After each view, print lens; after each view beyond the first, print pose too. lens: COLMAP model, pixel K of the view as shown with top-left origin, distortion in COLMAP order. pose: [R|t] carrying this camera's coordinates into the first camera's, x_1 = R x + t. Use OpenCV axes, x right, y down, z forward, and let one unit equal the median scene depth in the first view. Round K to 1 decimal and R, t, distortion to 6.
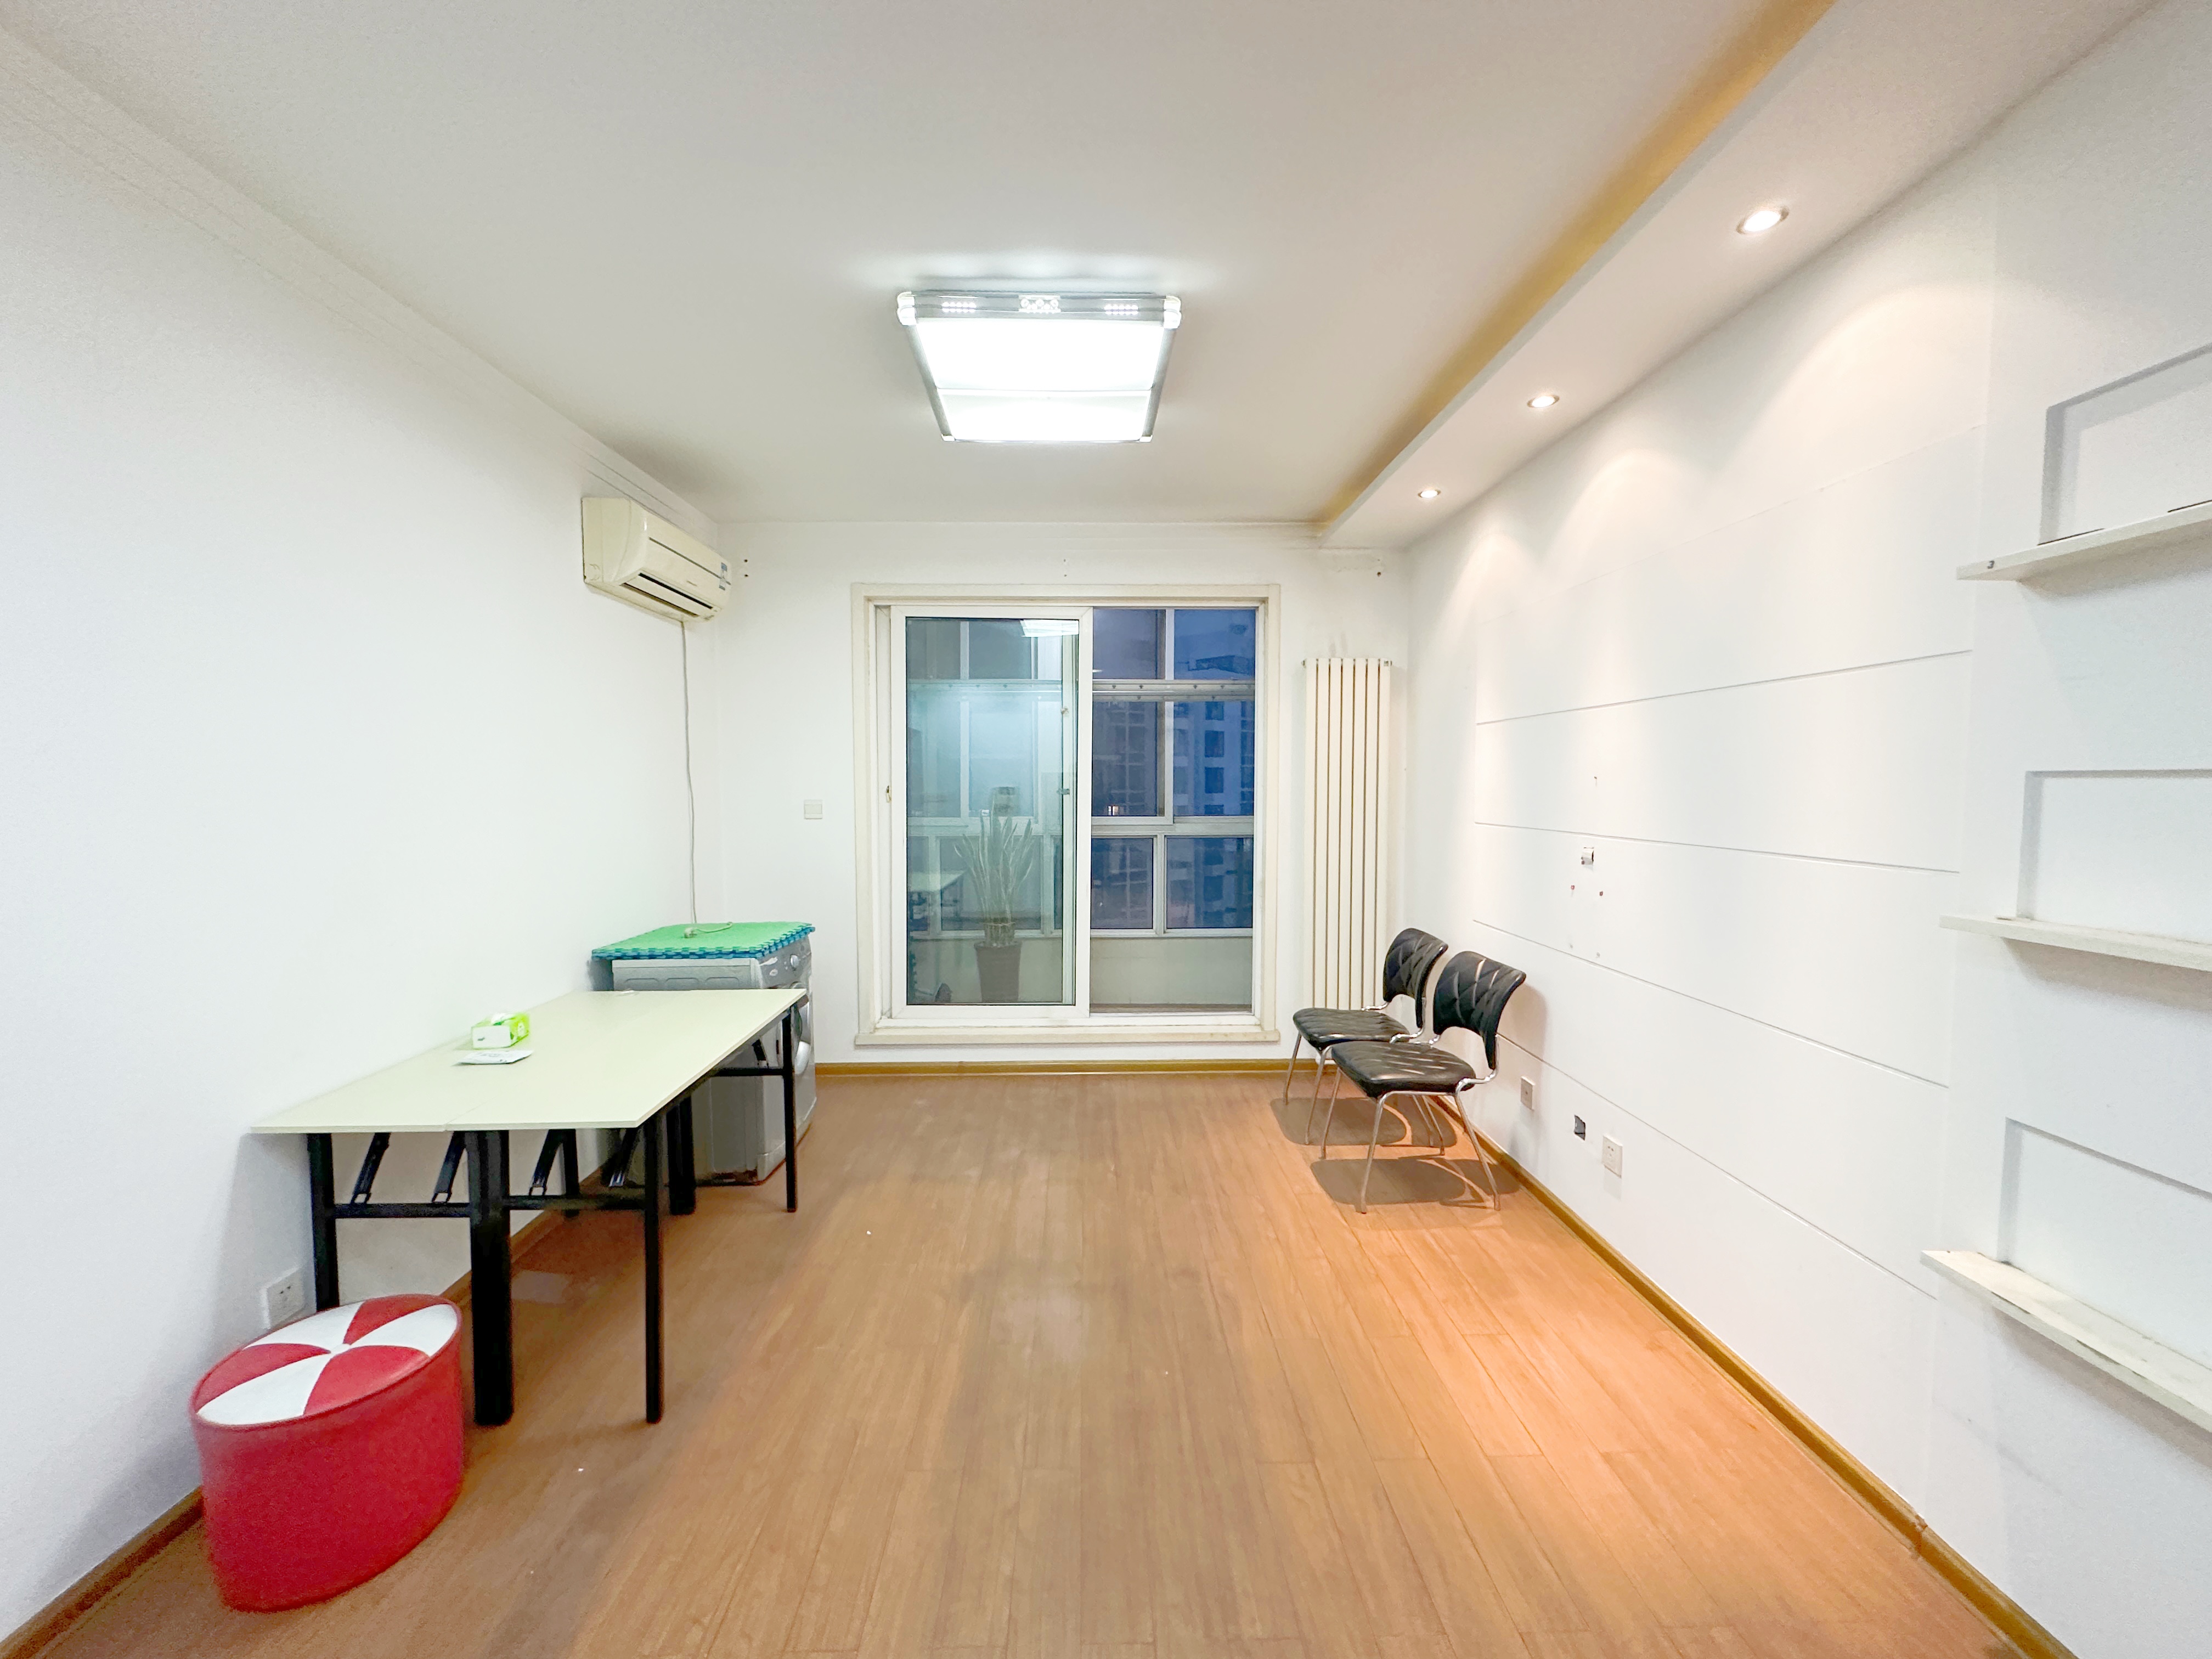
lens RADIAL K [[893.0, 0, 1106.0], [0, 893.0, 829.5], [0, 0, 1]] dist [-0.001231, -0.000141]
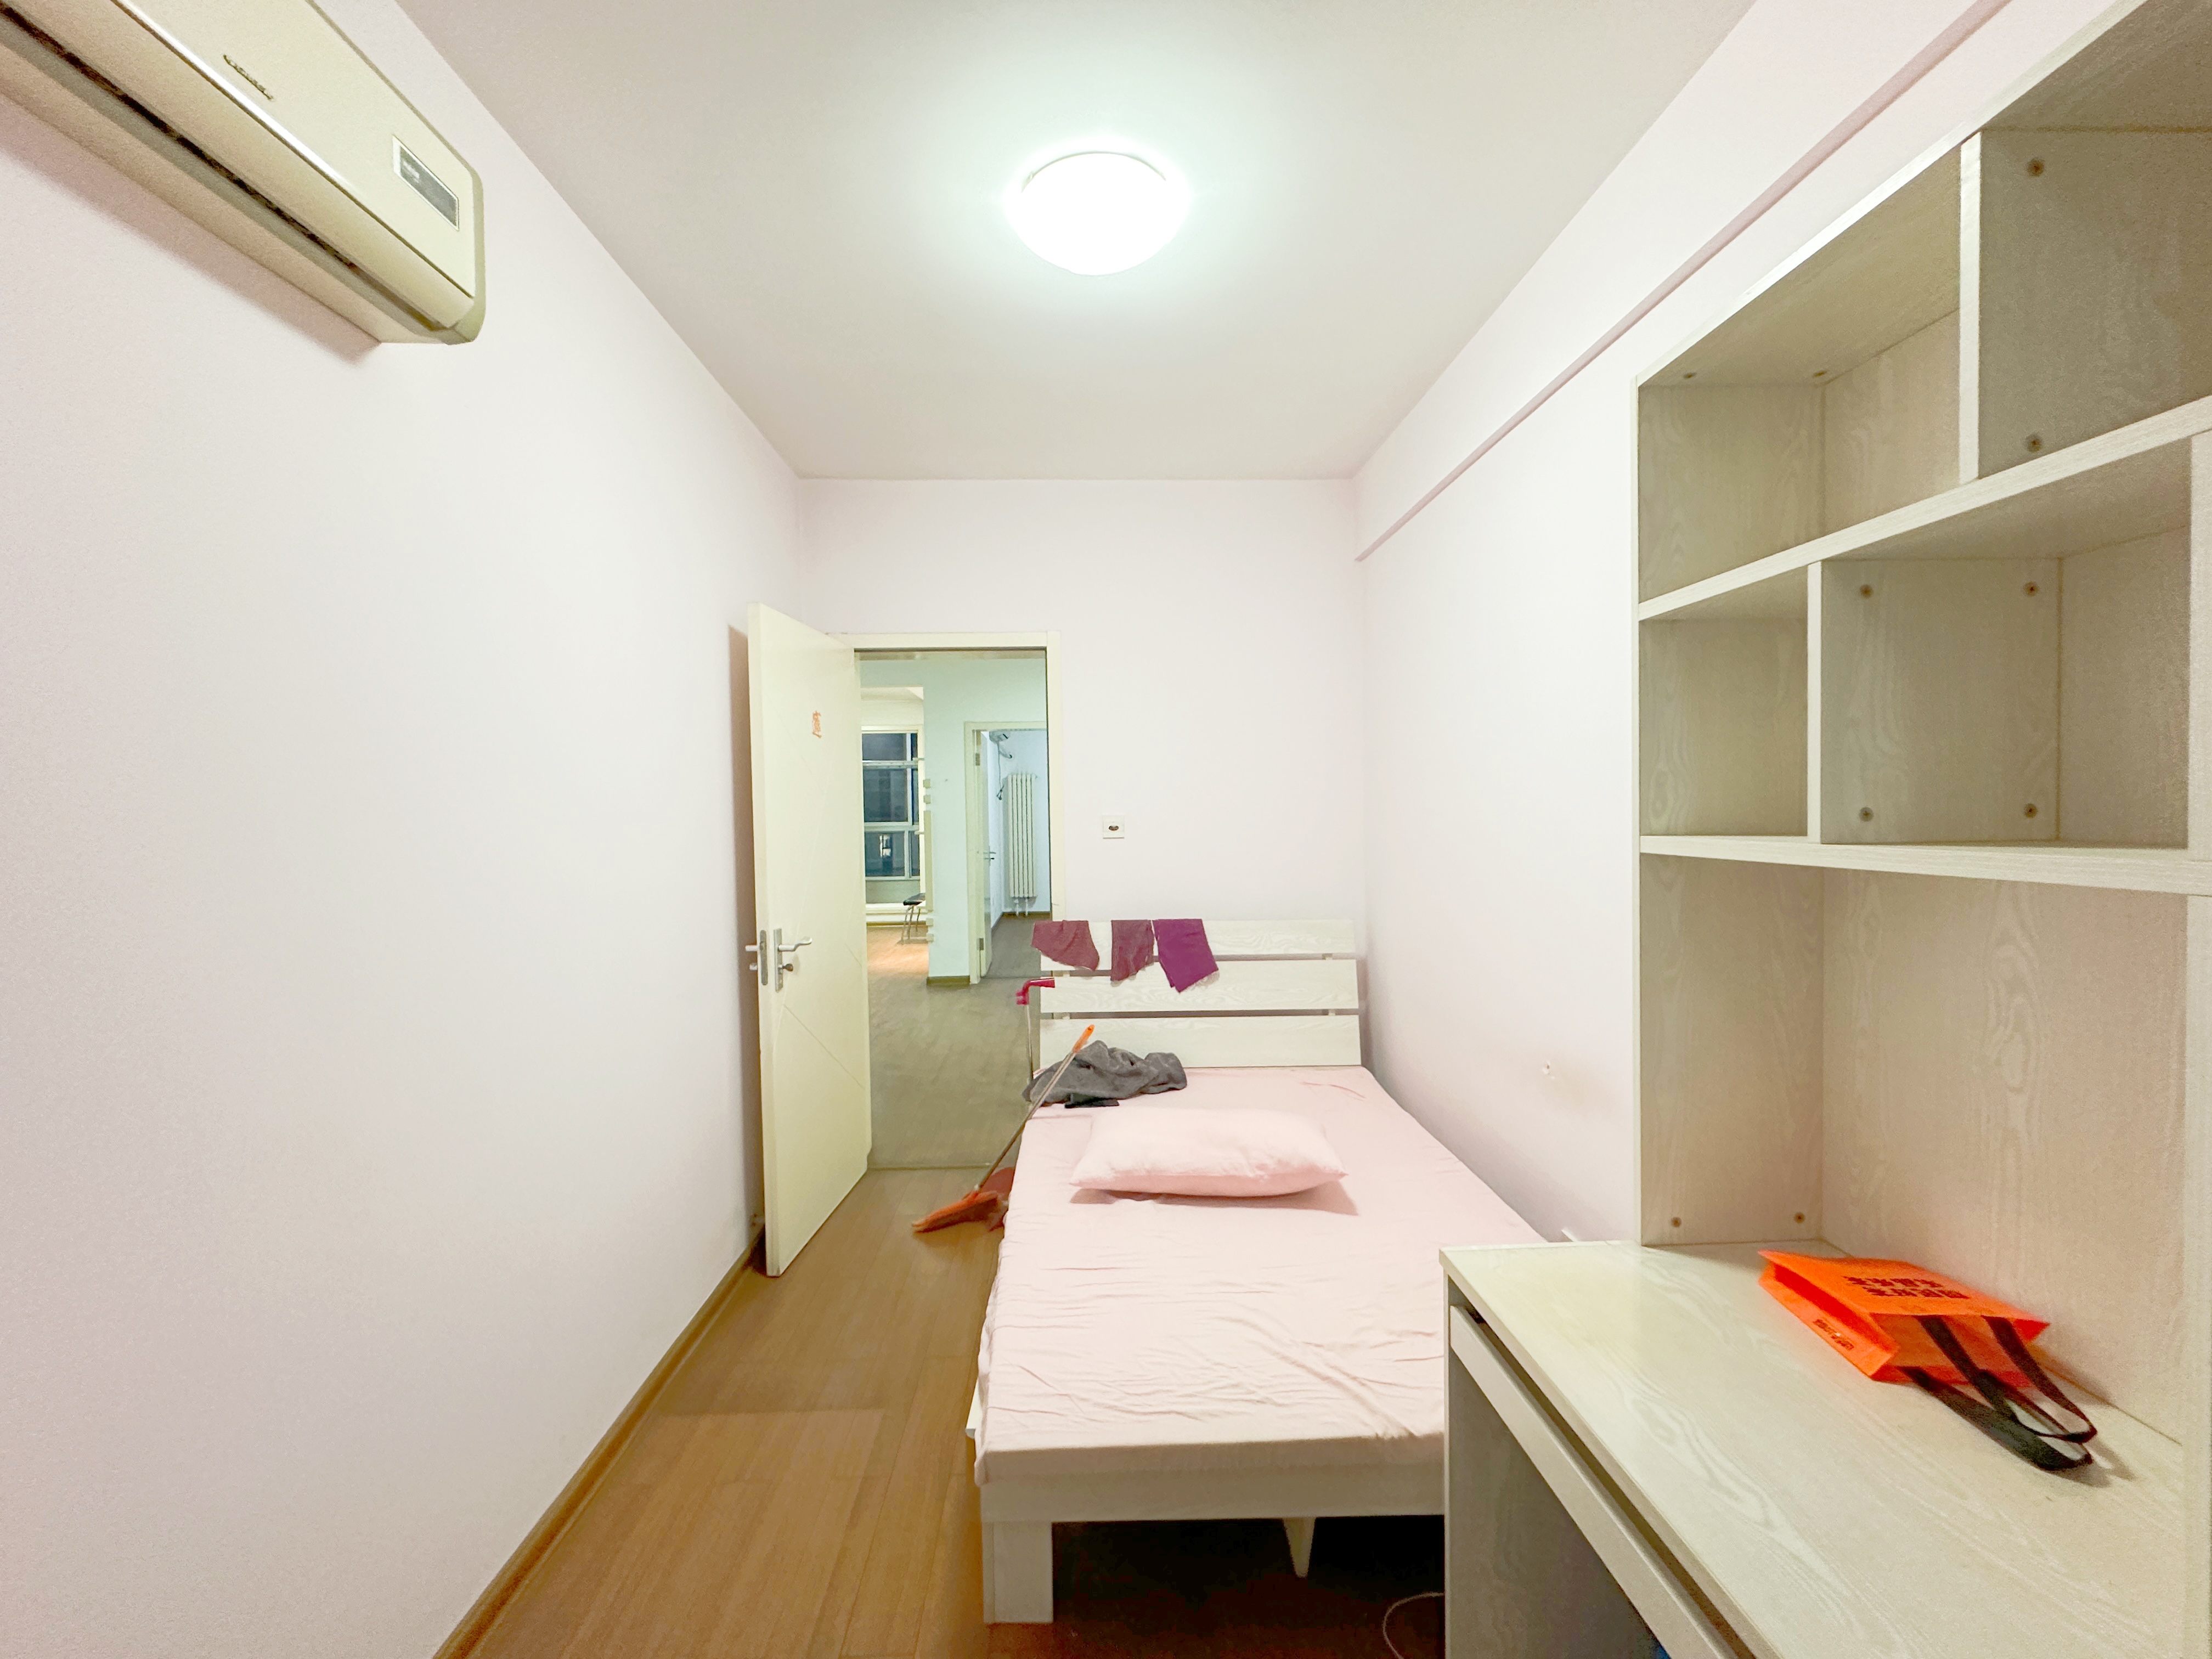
lens RADIAL K [[893.0, 0, 1106.0], [0, 893.0, 829.5], [0, 0, 1]] dist [-0.001231, -0.000141]
pose [[0.999904, -0.013466, 0.003234, 0.788818], [0.013550, 0.999533, -0.027385, 0.099672], [-0.002864, 0.027426, 0.999620, -1.670712]]
